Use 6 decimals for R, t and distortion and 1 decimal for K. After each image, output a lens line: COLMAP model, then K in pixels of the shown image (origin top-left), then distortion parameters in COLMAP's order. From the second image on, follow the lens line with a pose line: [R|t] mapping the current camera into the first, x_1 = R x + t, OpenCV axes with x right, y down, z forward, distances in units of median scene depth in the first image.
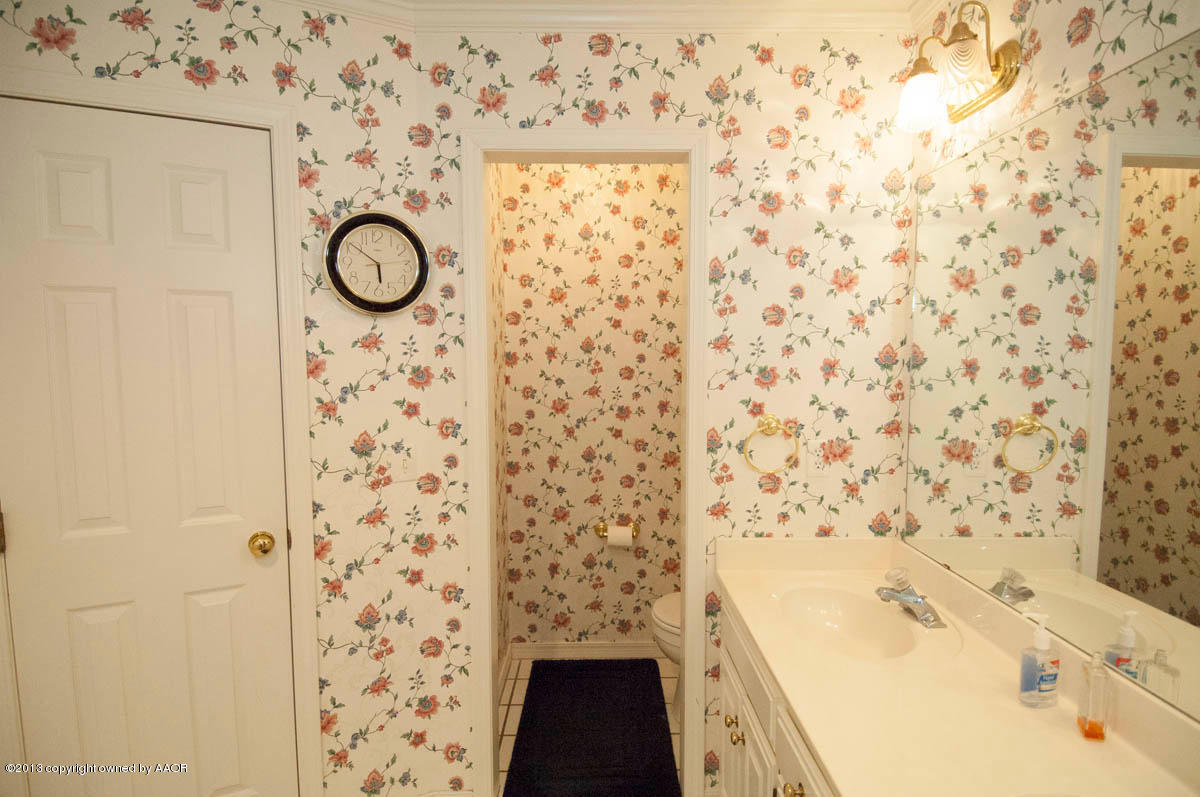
lens RADIAL K [[631.2, 0, 607.2], [0, 631.2, 403.2], [0, 0, 1]] dist [0.030684, -0.032555]
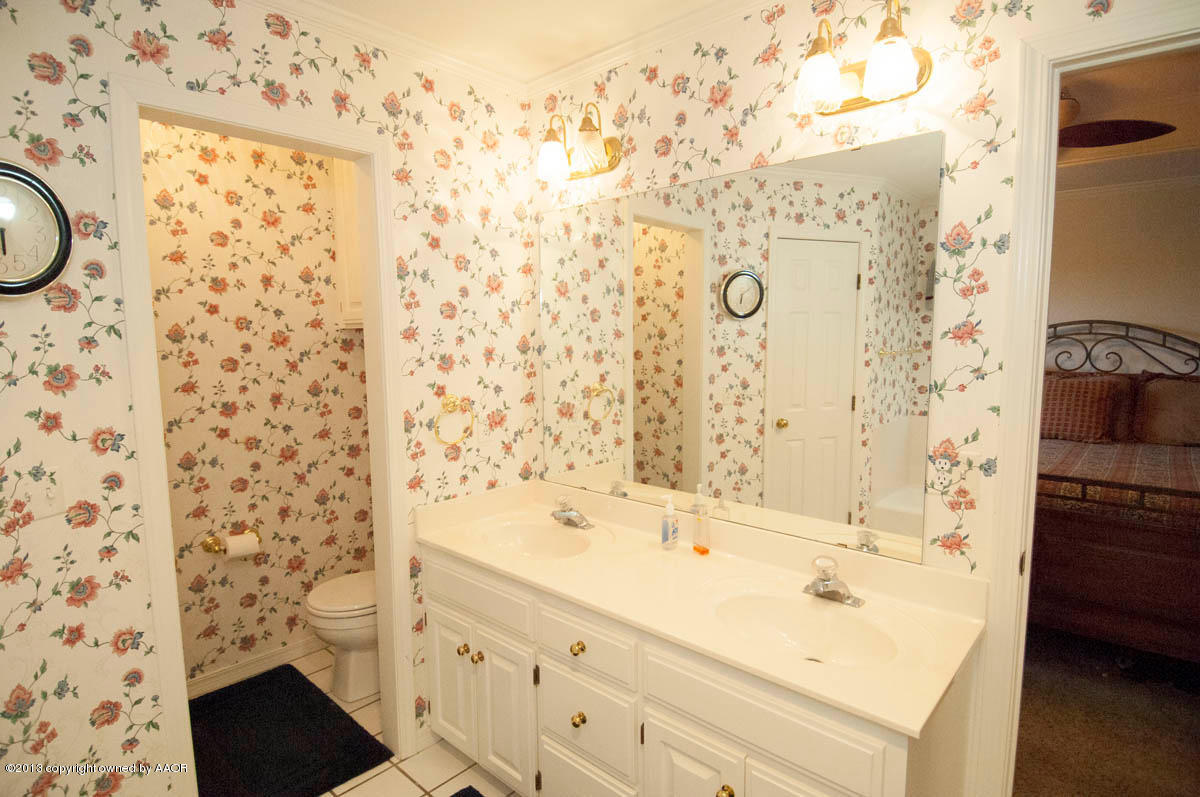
lens RADIAL K [[631.2, 0, 632.6], [0, 631.2, 407.3], [0, 0, 1]] dist [0.030684, -0.032555]
pose [[0.652373, -0.088402, 0.752725, -0.416113], [0.064589, 0.996046, 0.061001, -0.008844], [-0.755141, 0.008822, 0.655503, -0.033744]]
